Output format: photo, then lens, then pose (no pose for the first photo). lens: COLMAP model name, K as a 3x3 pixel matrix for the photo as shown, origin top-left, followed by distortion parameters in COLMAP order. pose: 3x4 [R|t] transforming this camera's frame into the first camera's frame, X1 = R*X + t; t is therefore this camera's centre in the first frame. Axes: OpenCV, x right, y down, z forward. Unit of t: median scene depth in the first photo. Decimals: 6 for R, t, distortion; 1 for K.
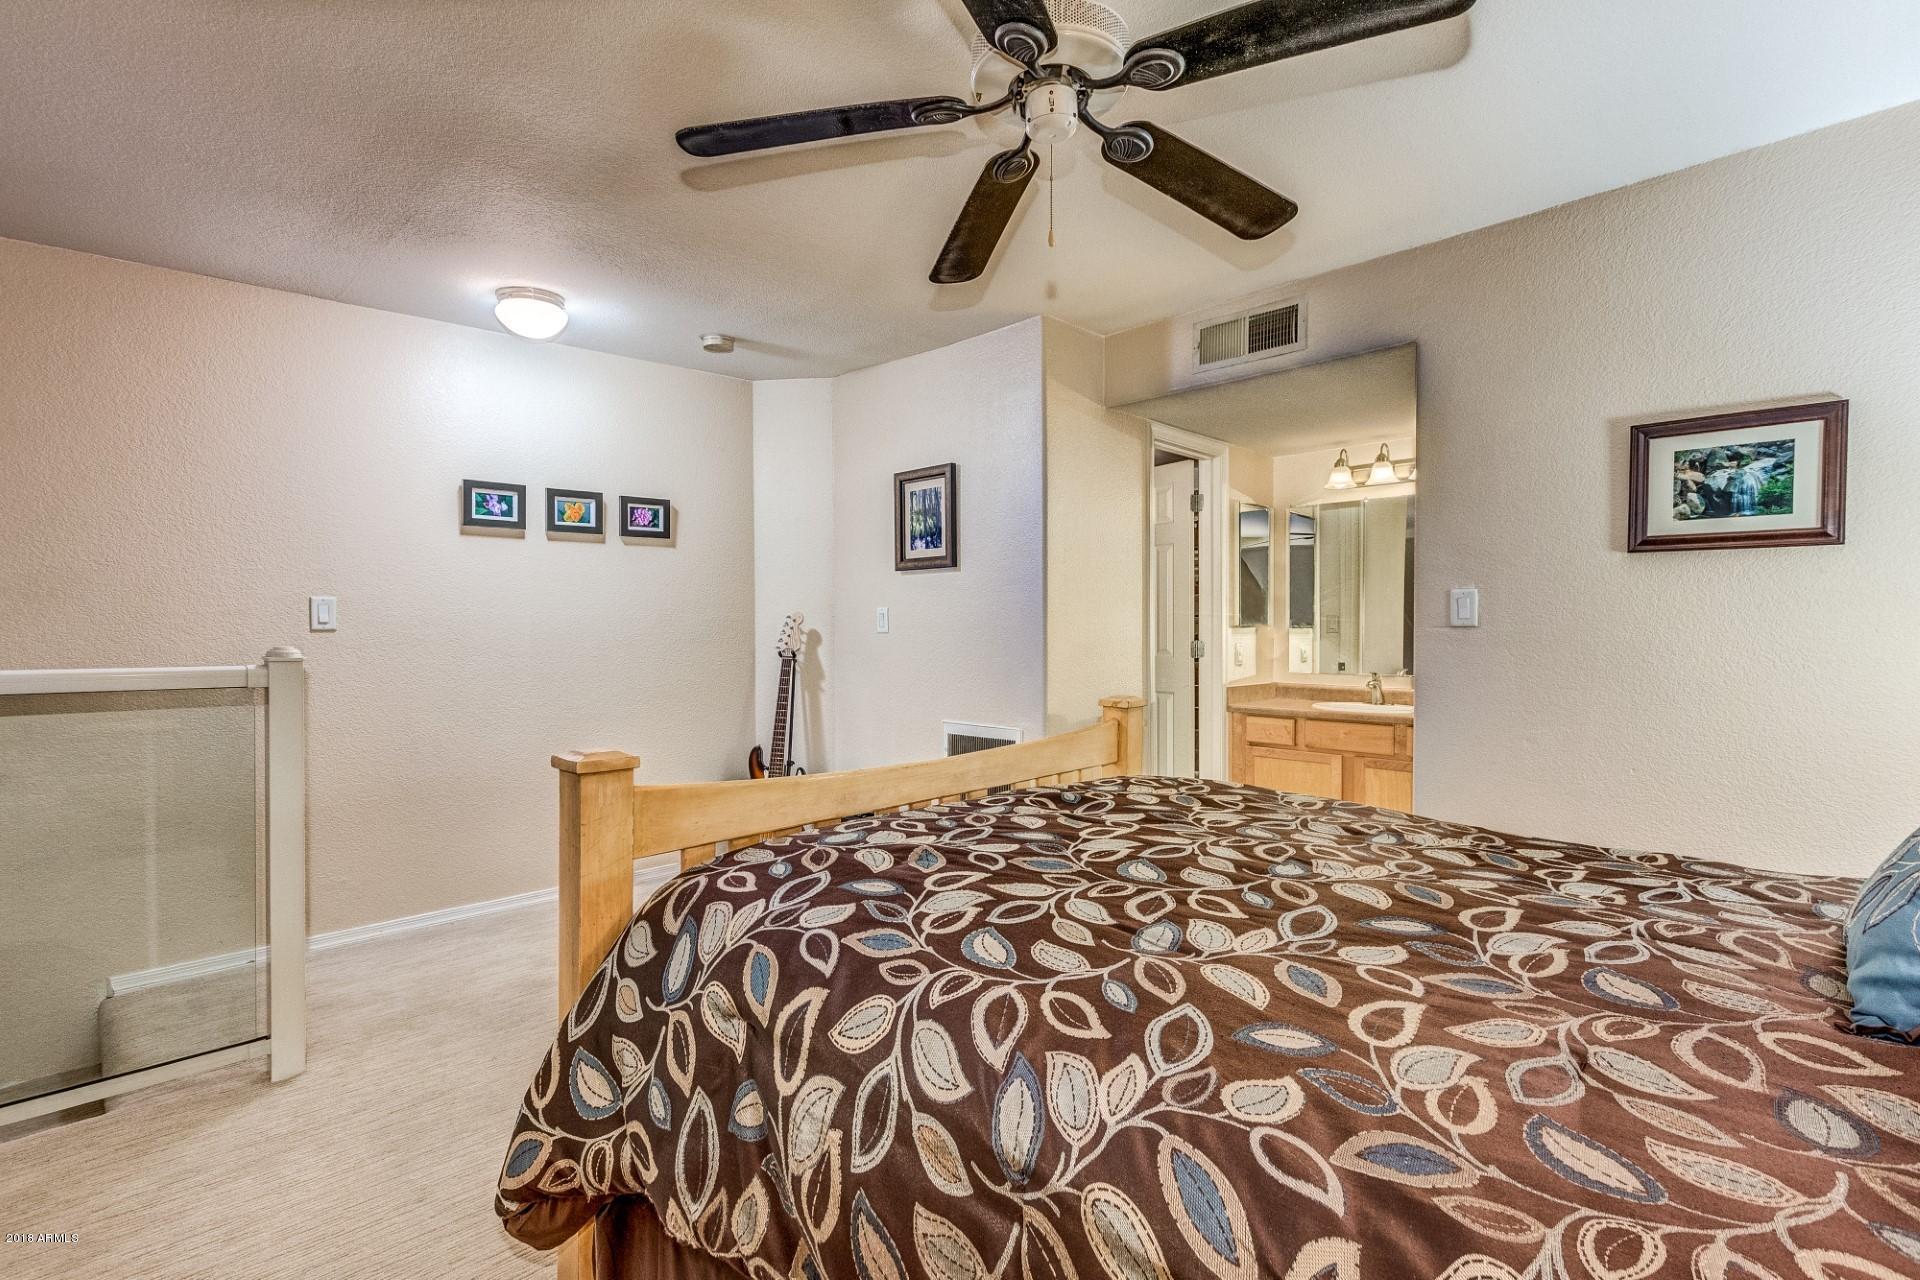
lens RADIAL K [[891.6, 0, 977.3], [0, 891.6, 643.8], [0, 0, 1]] dist [0.003293, 0.000115]
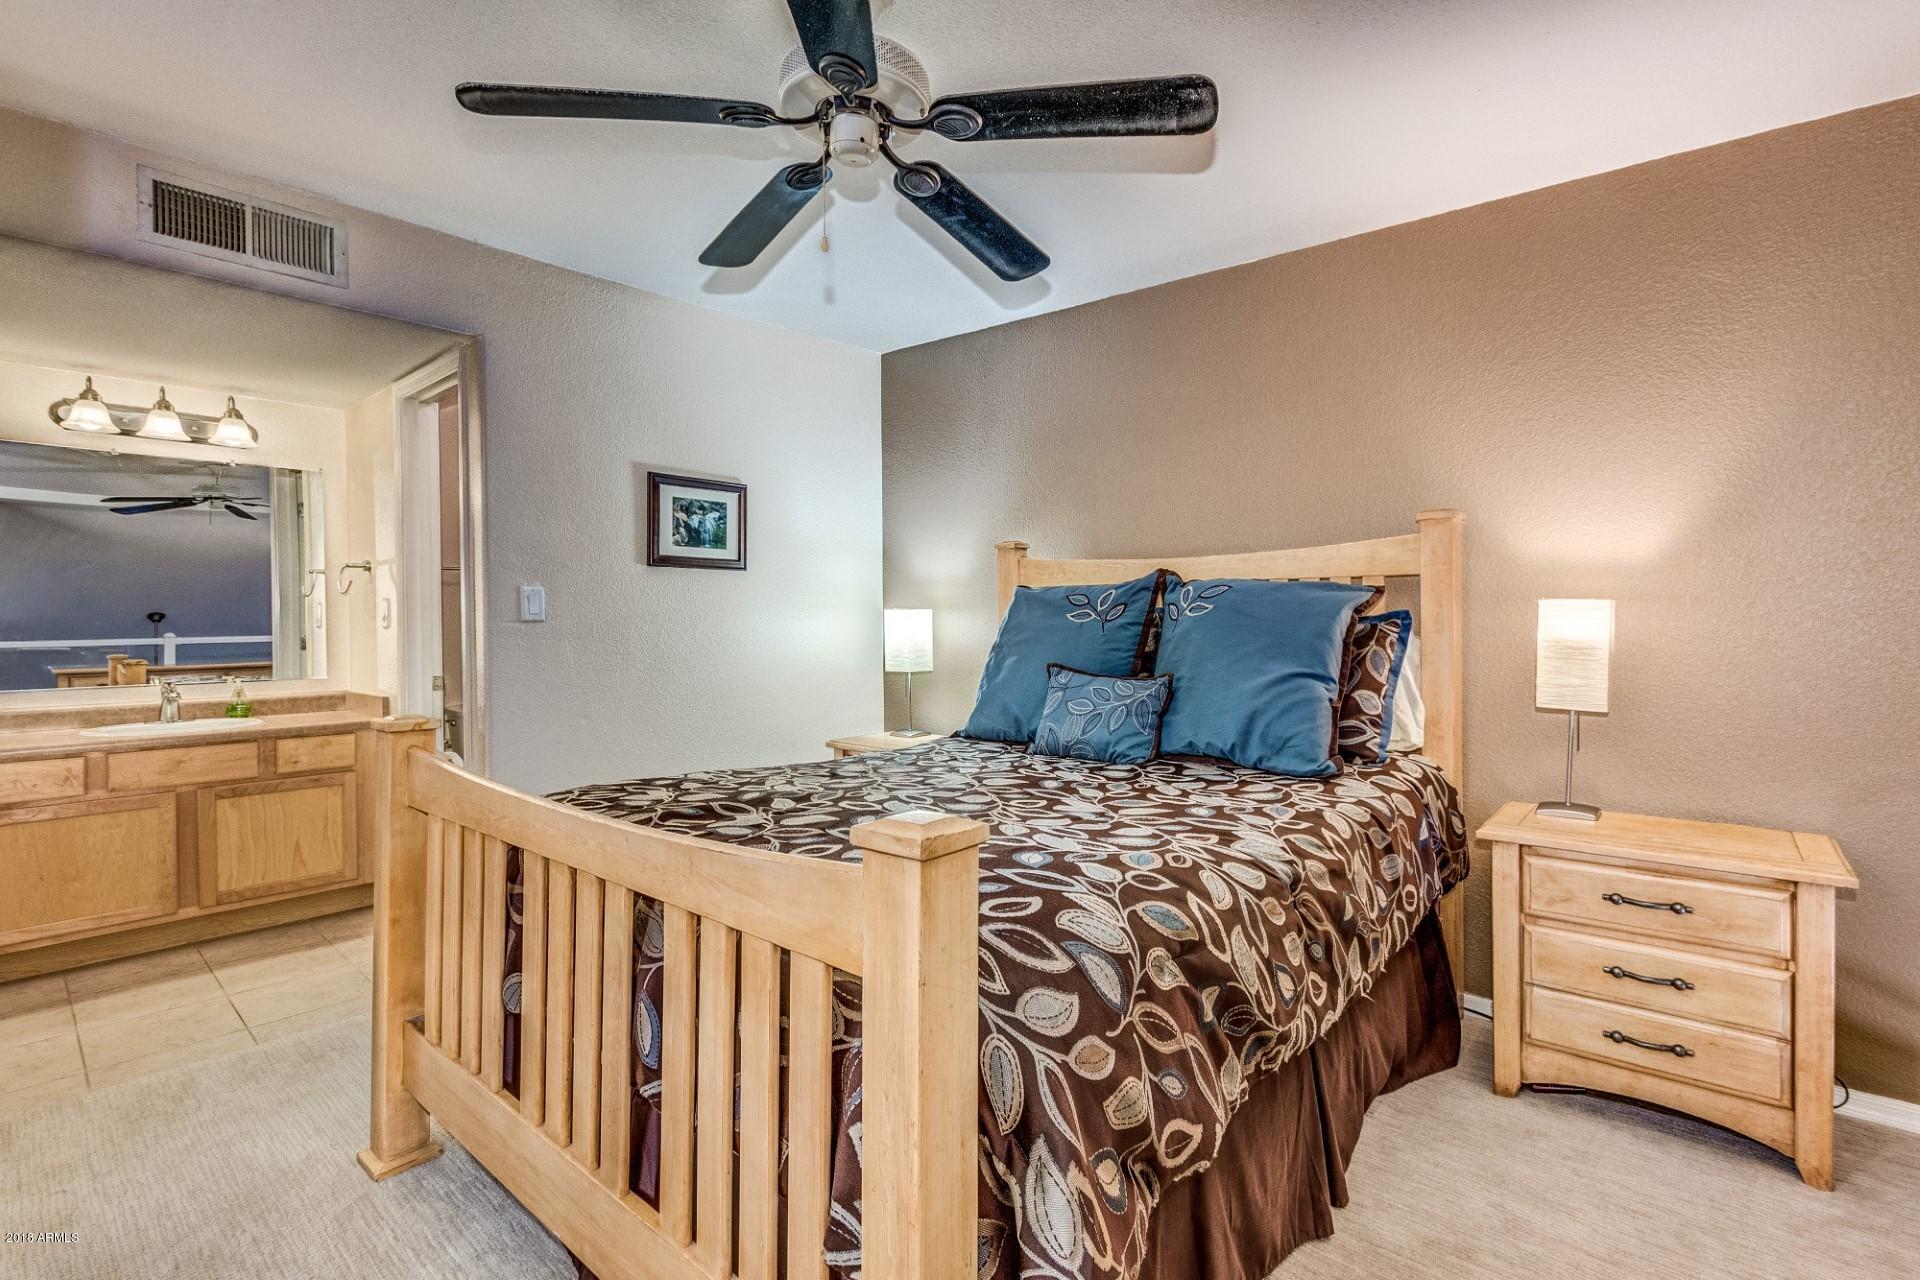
lens RADIAL K [[891.6, 0, 977.6], [0, 891.6, 623.5], [0, 0, 1]] dist [0.003293, 0.000115]
pose [[-0.054916, -0.005389, 0.998476, -0.678753], [0.021473, 0.999748, 0.006577, -0.014728], [-0.998260, 0.021802, -0.054786, 0.628477]]
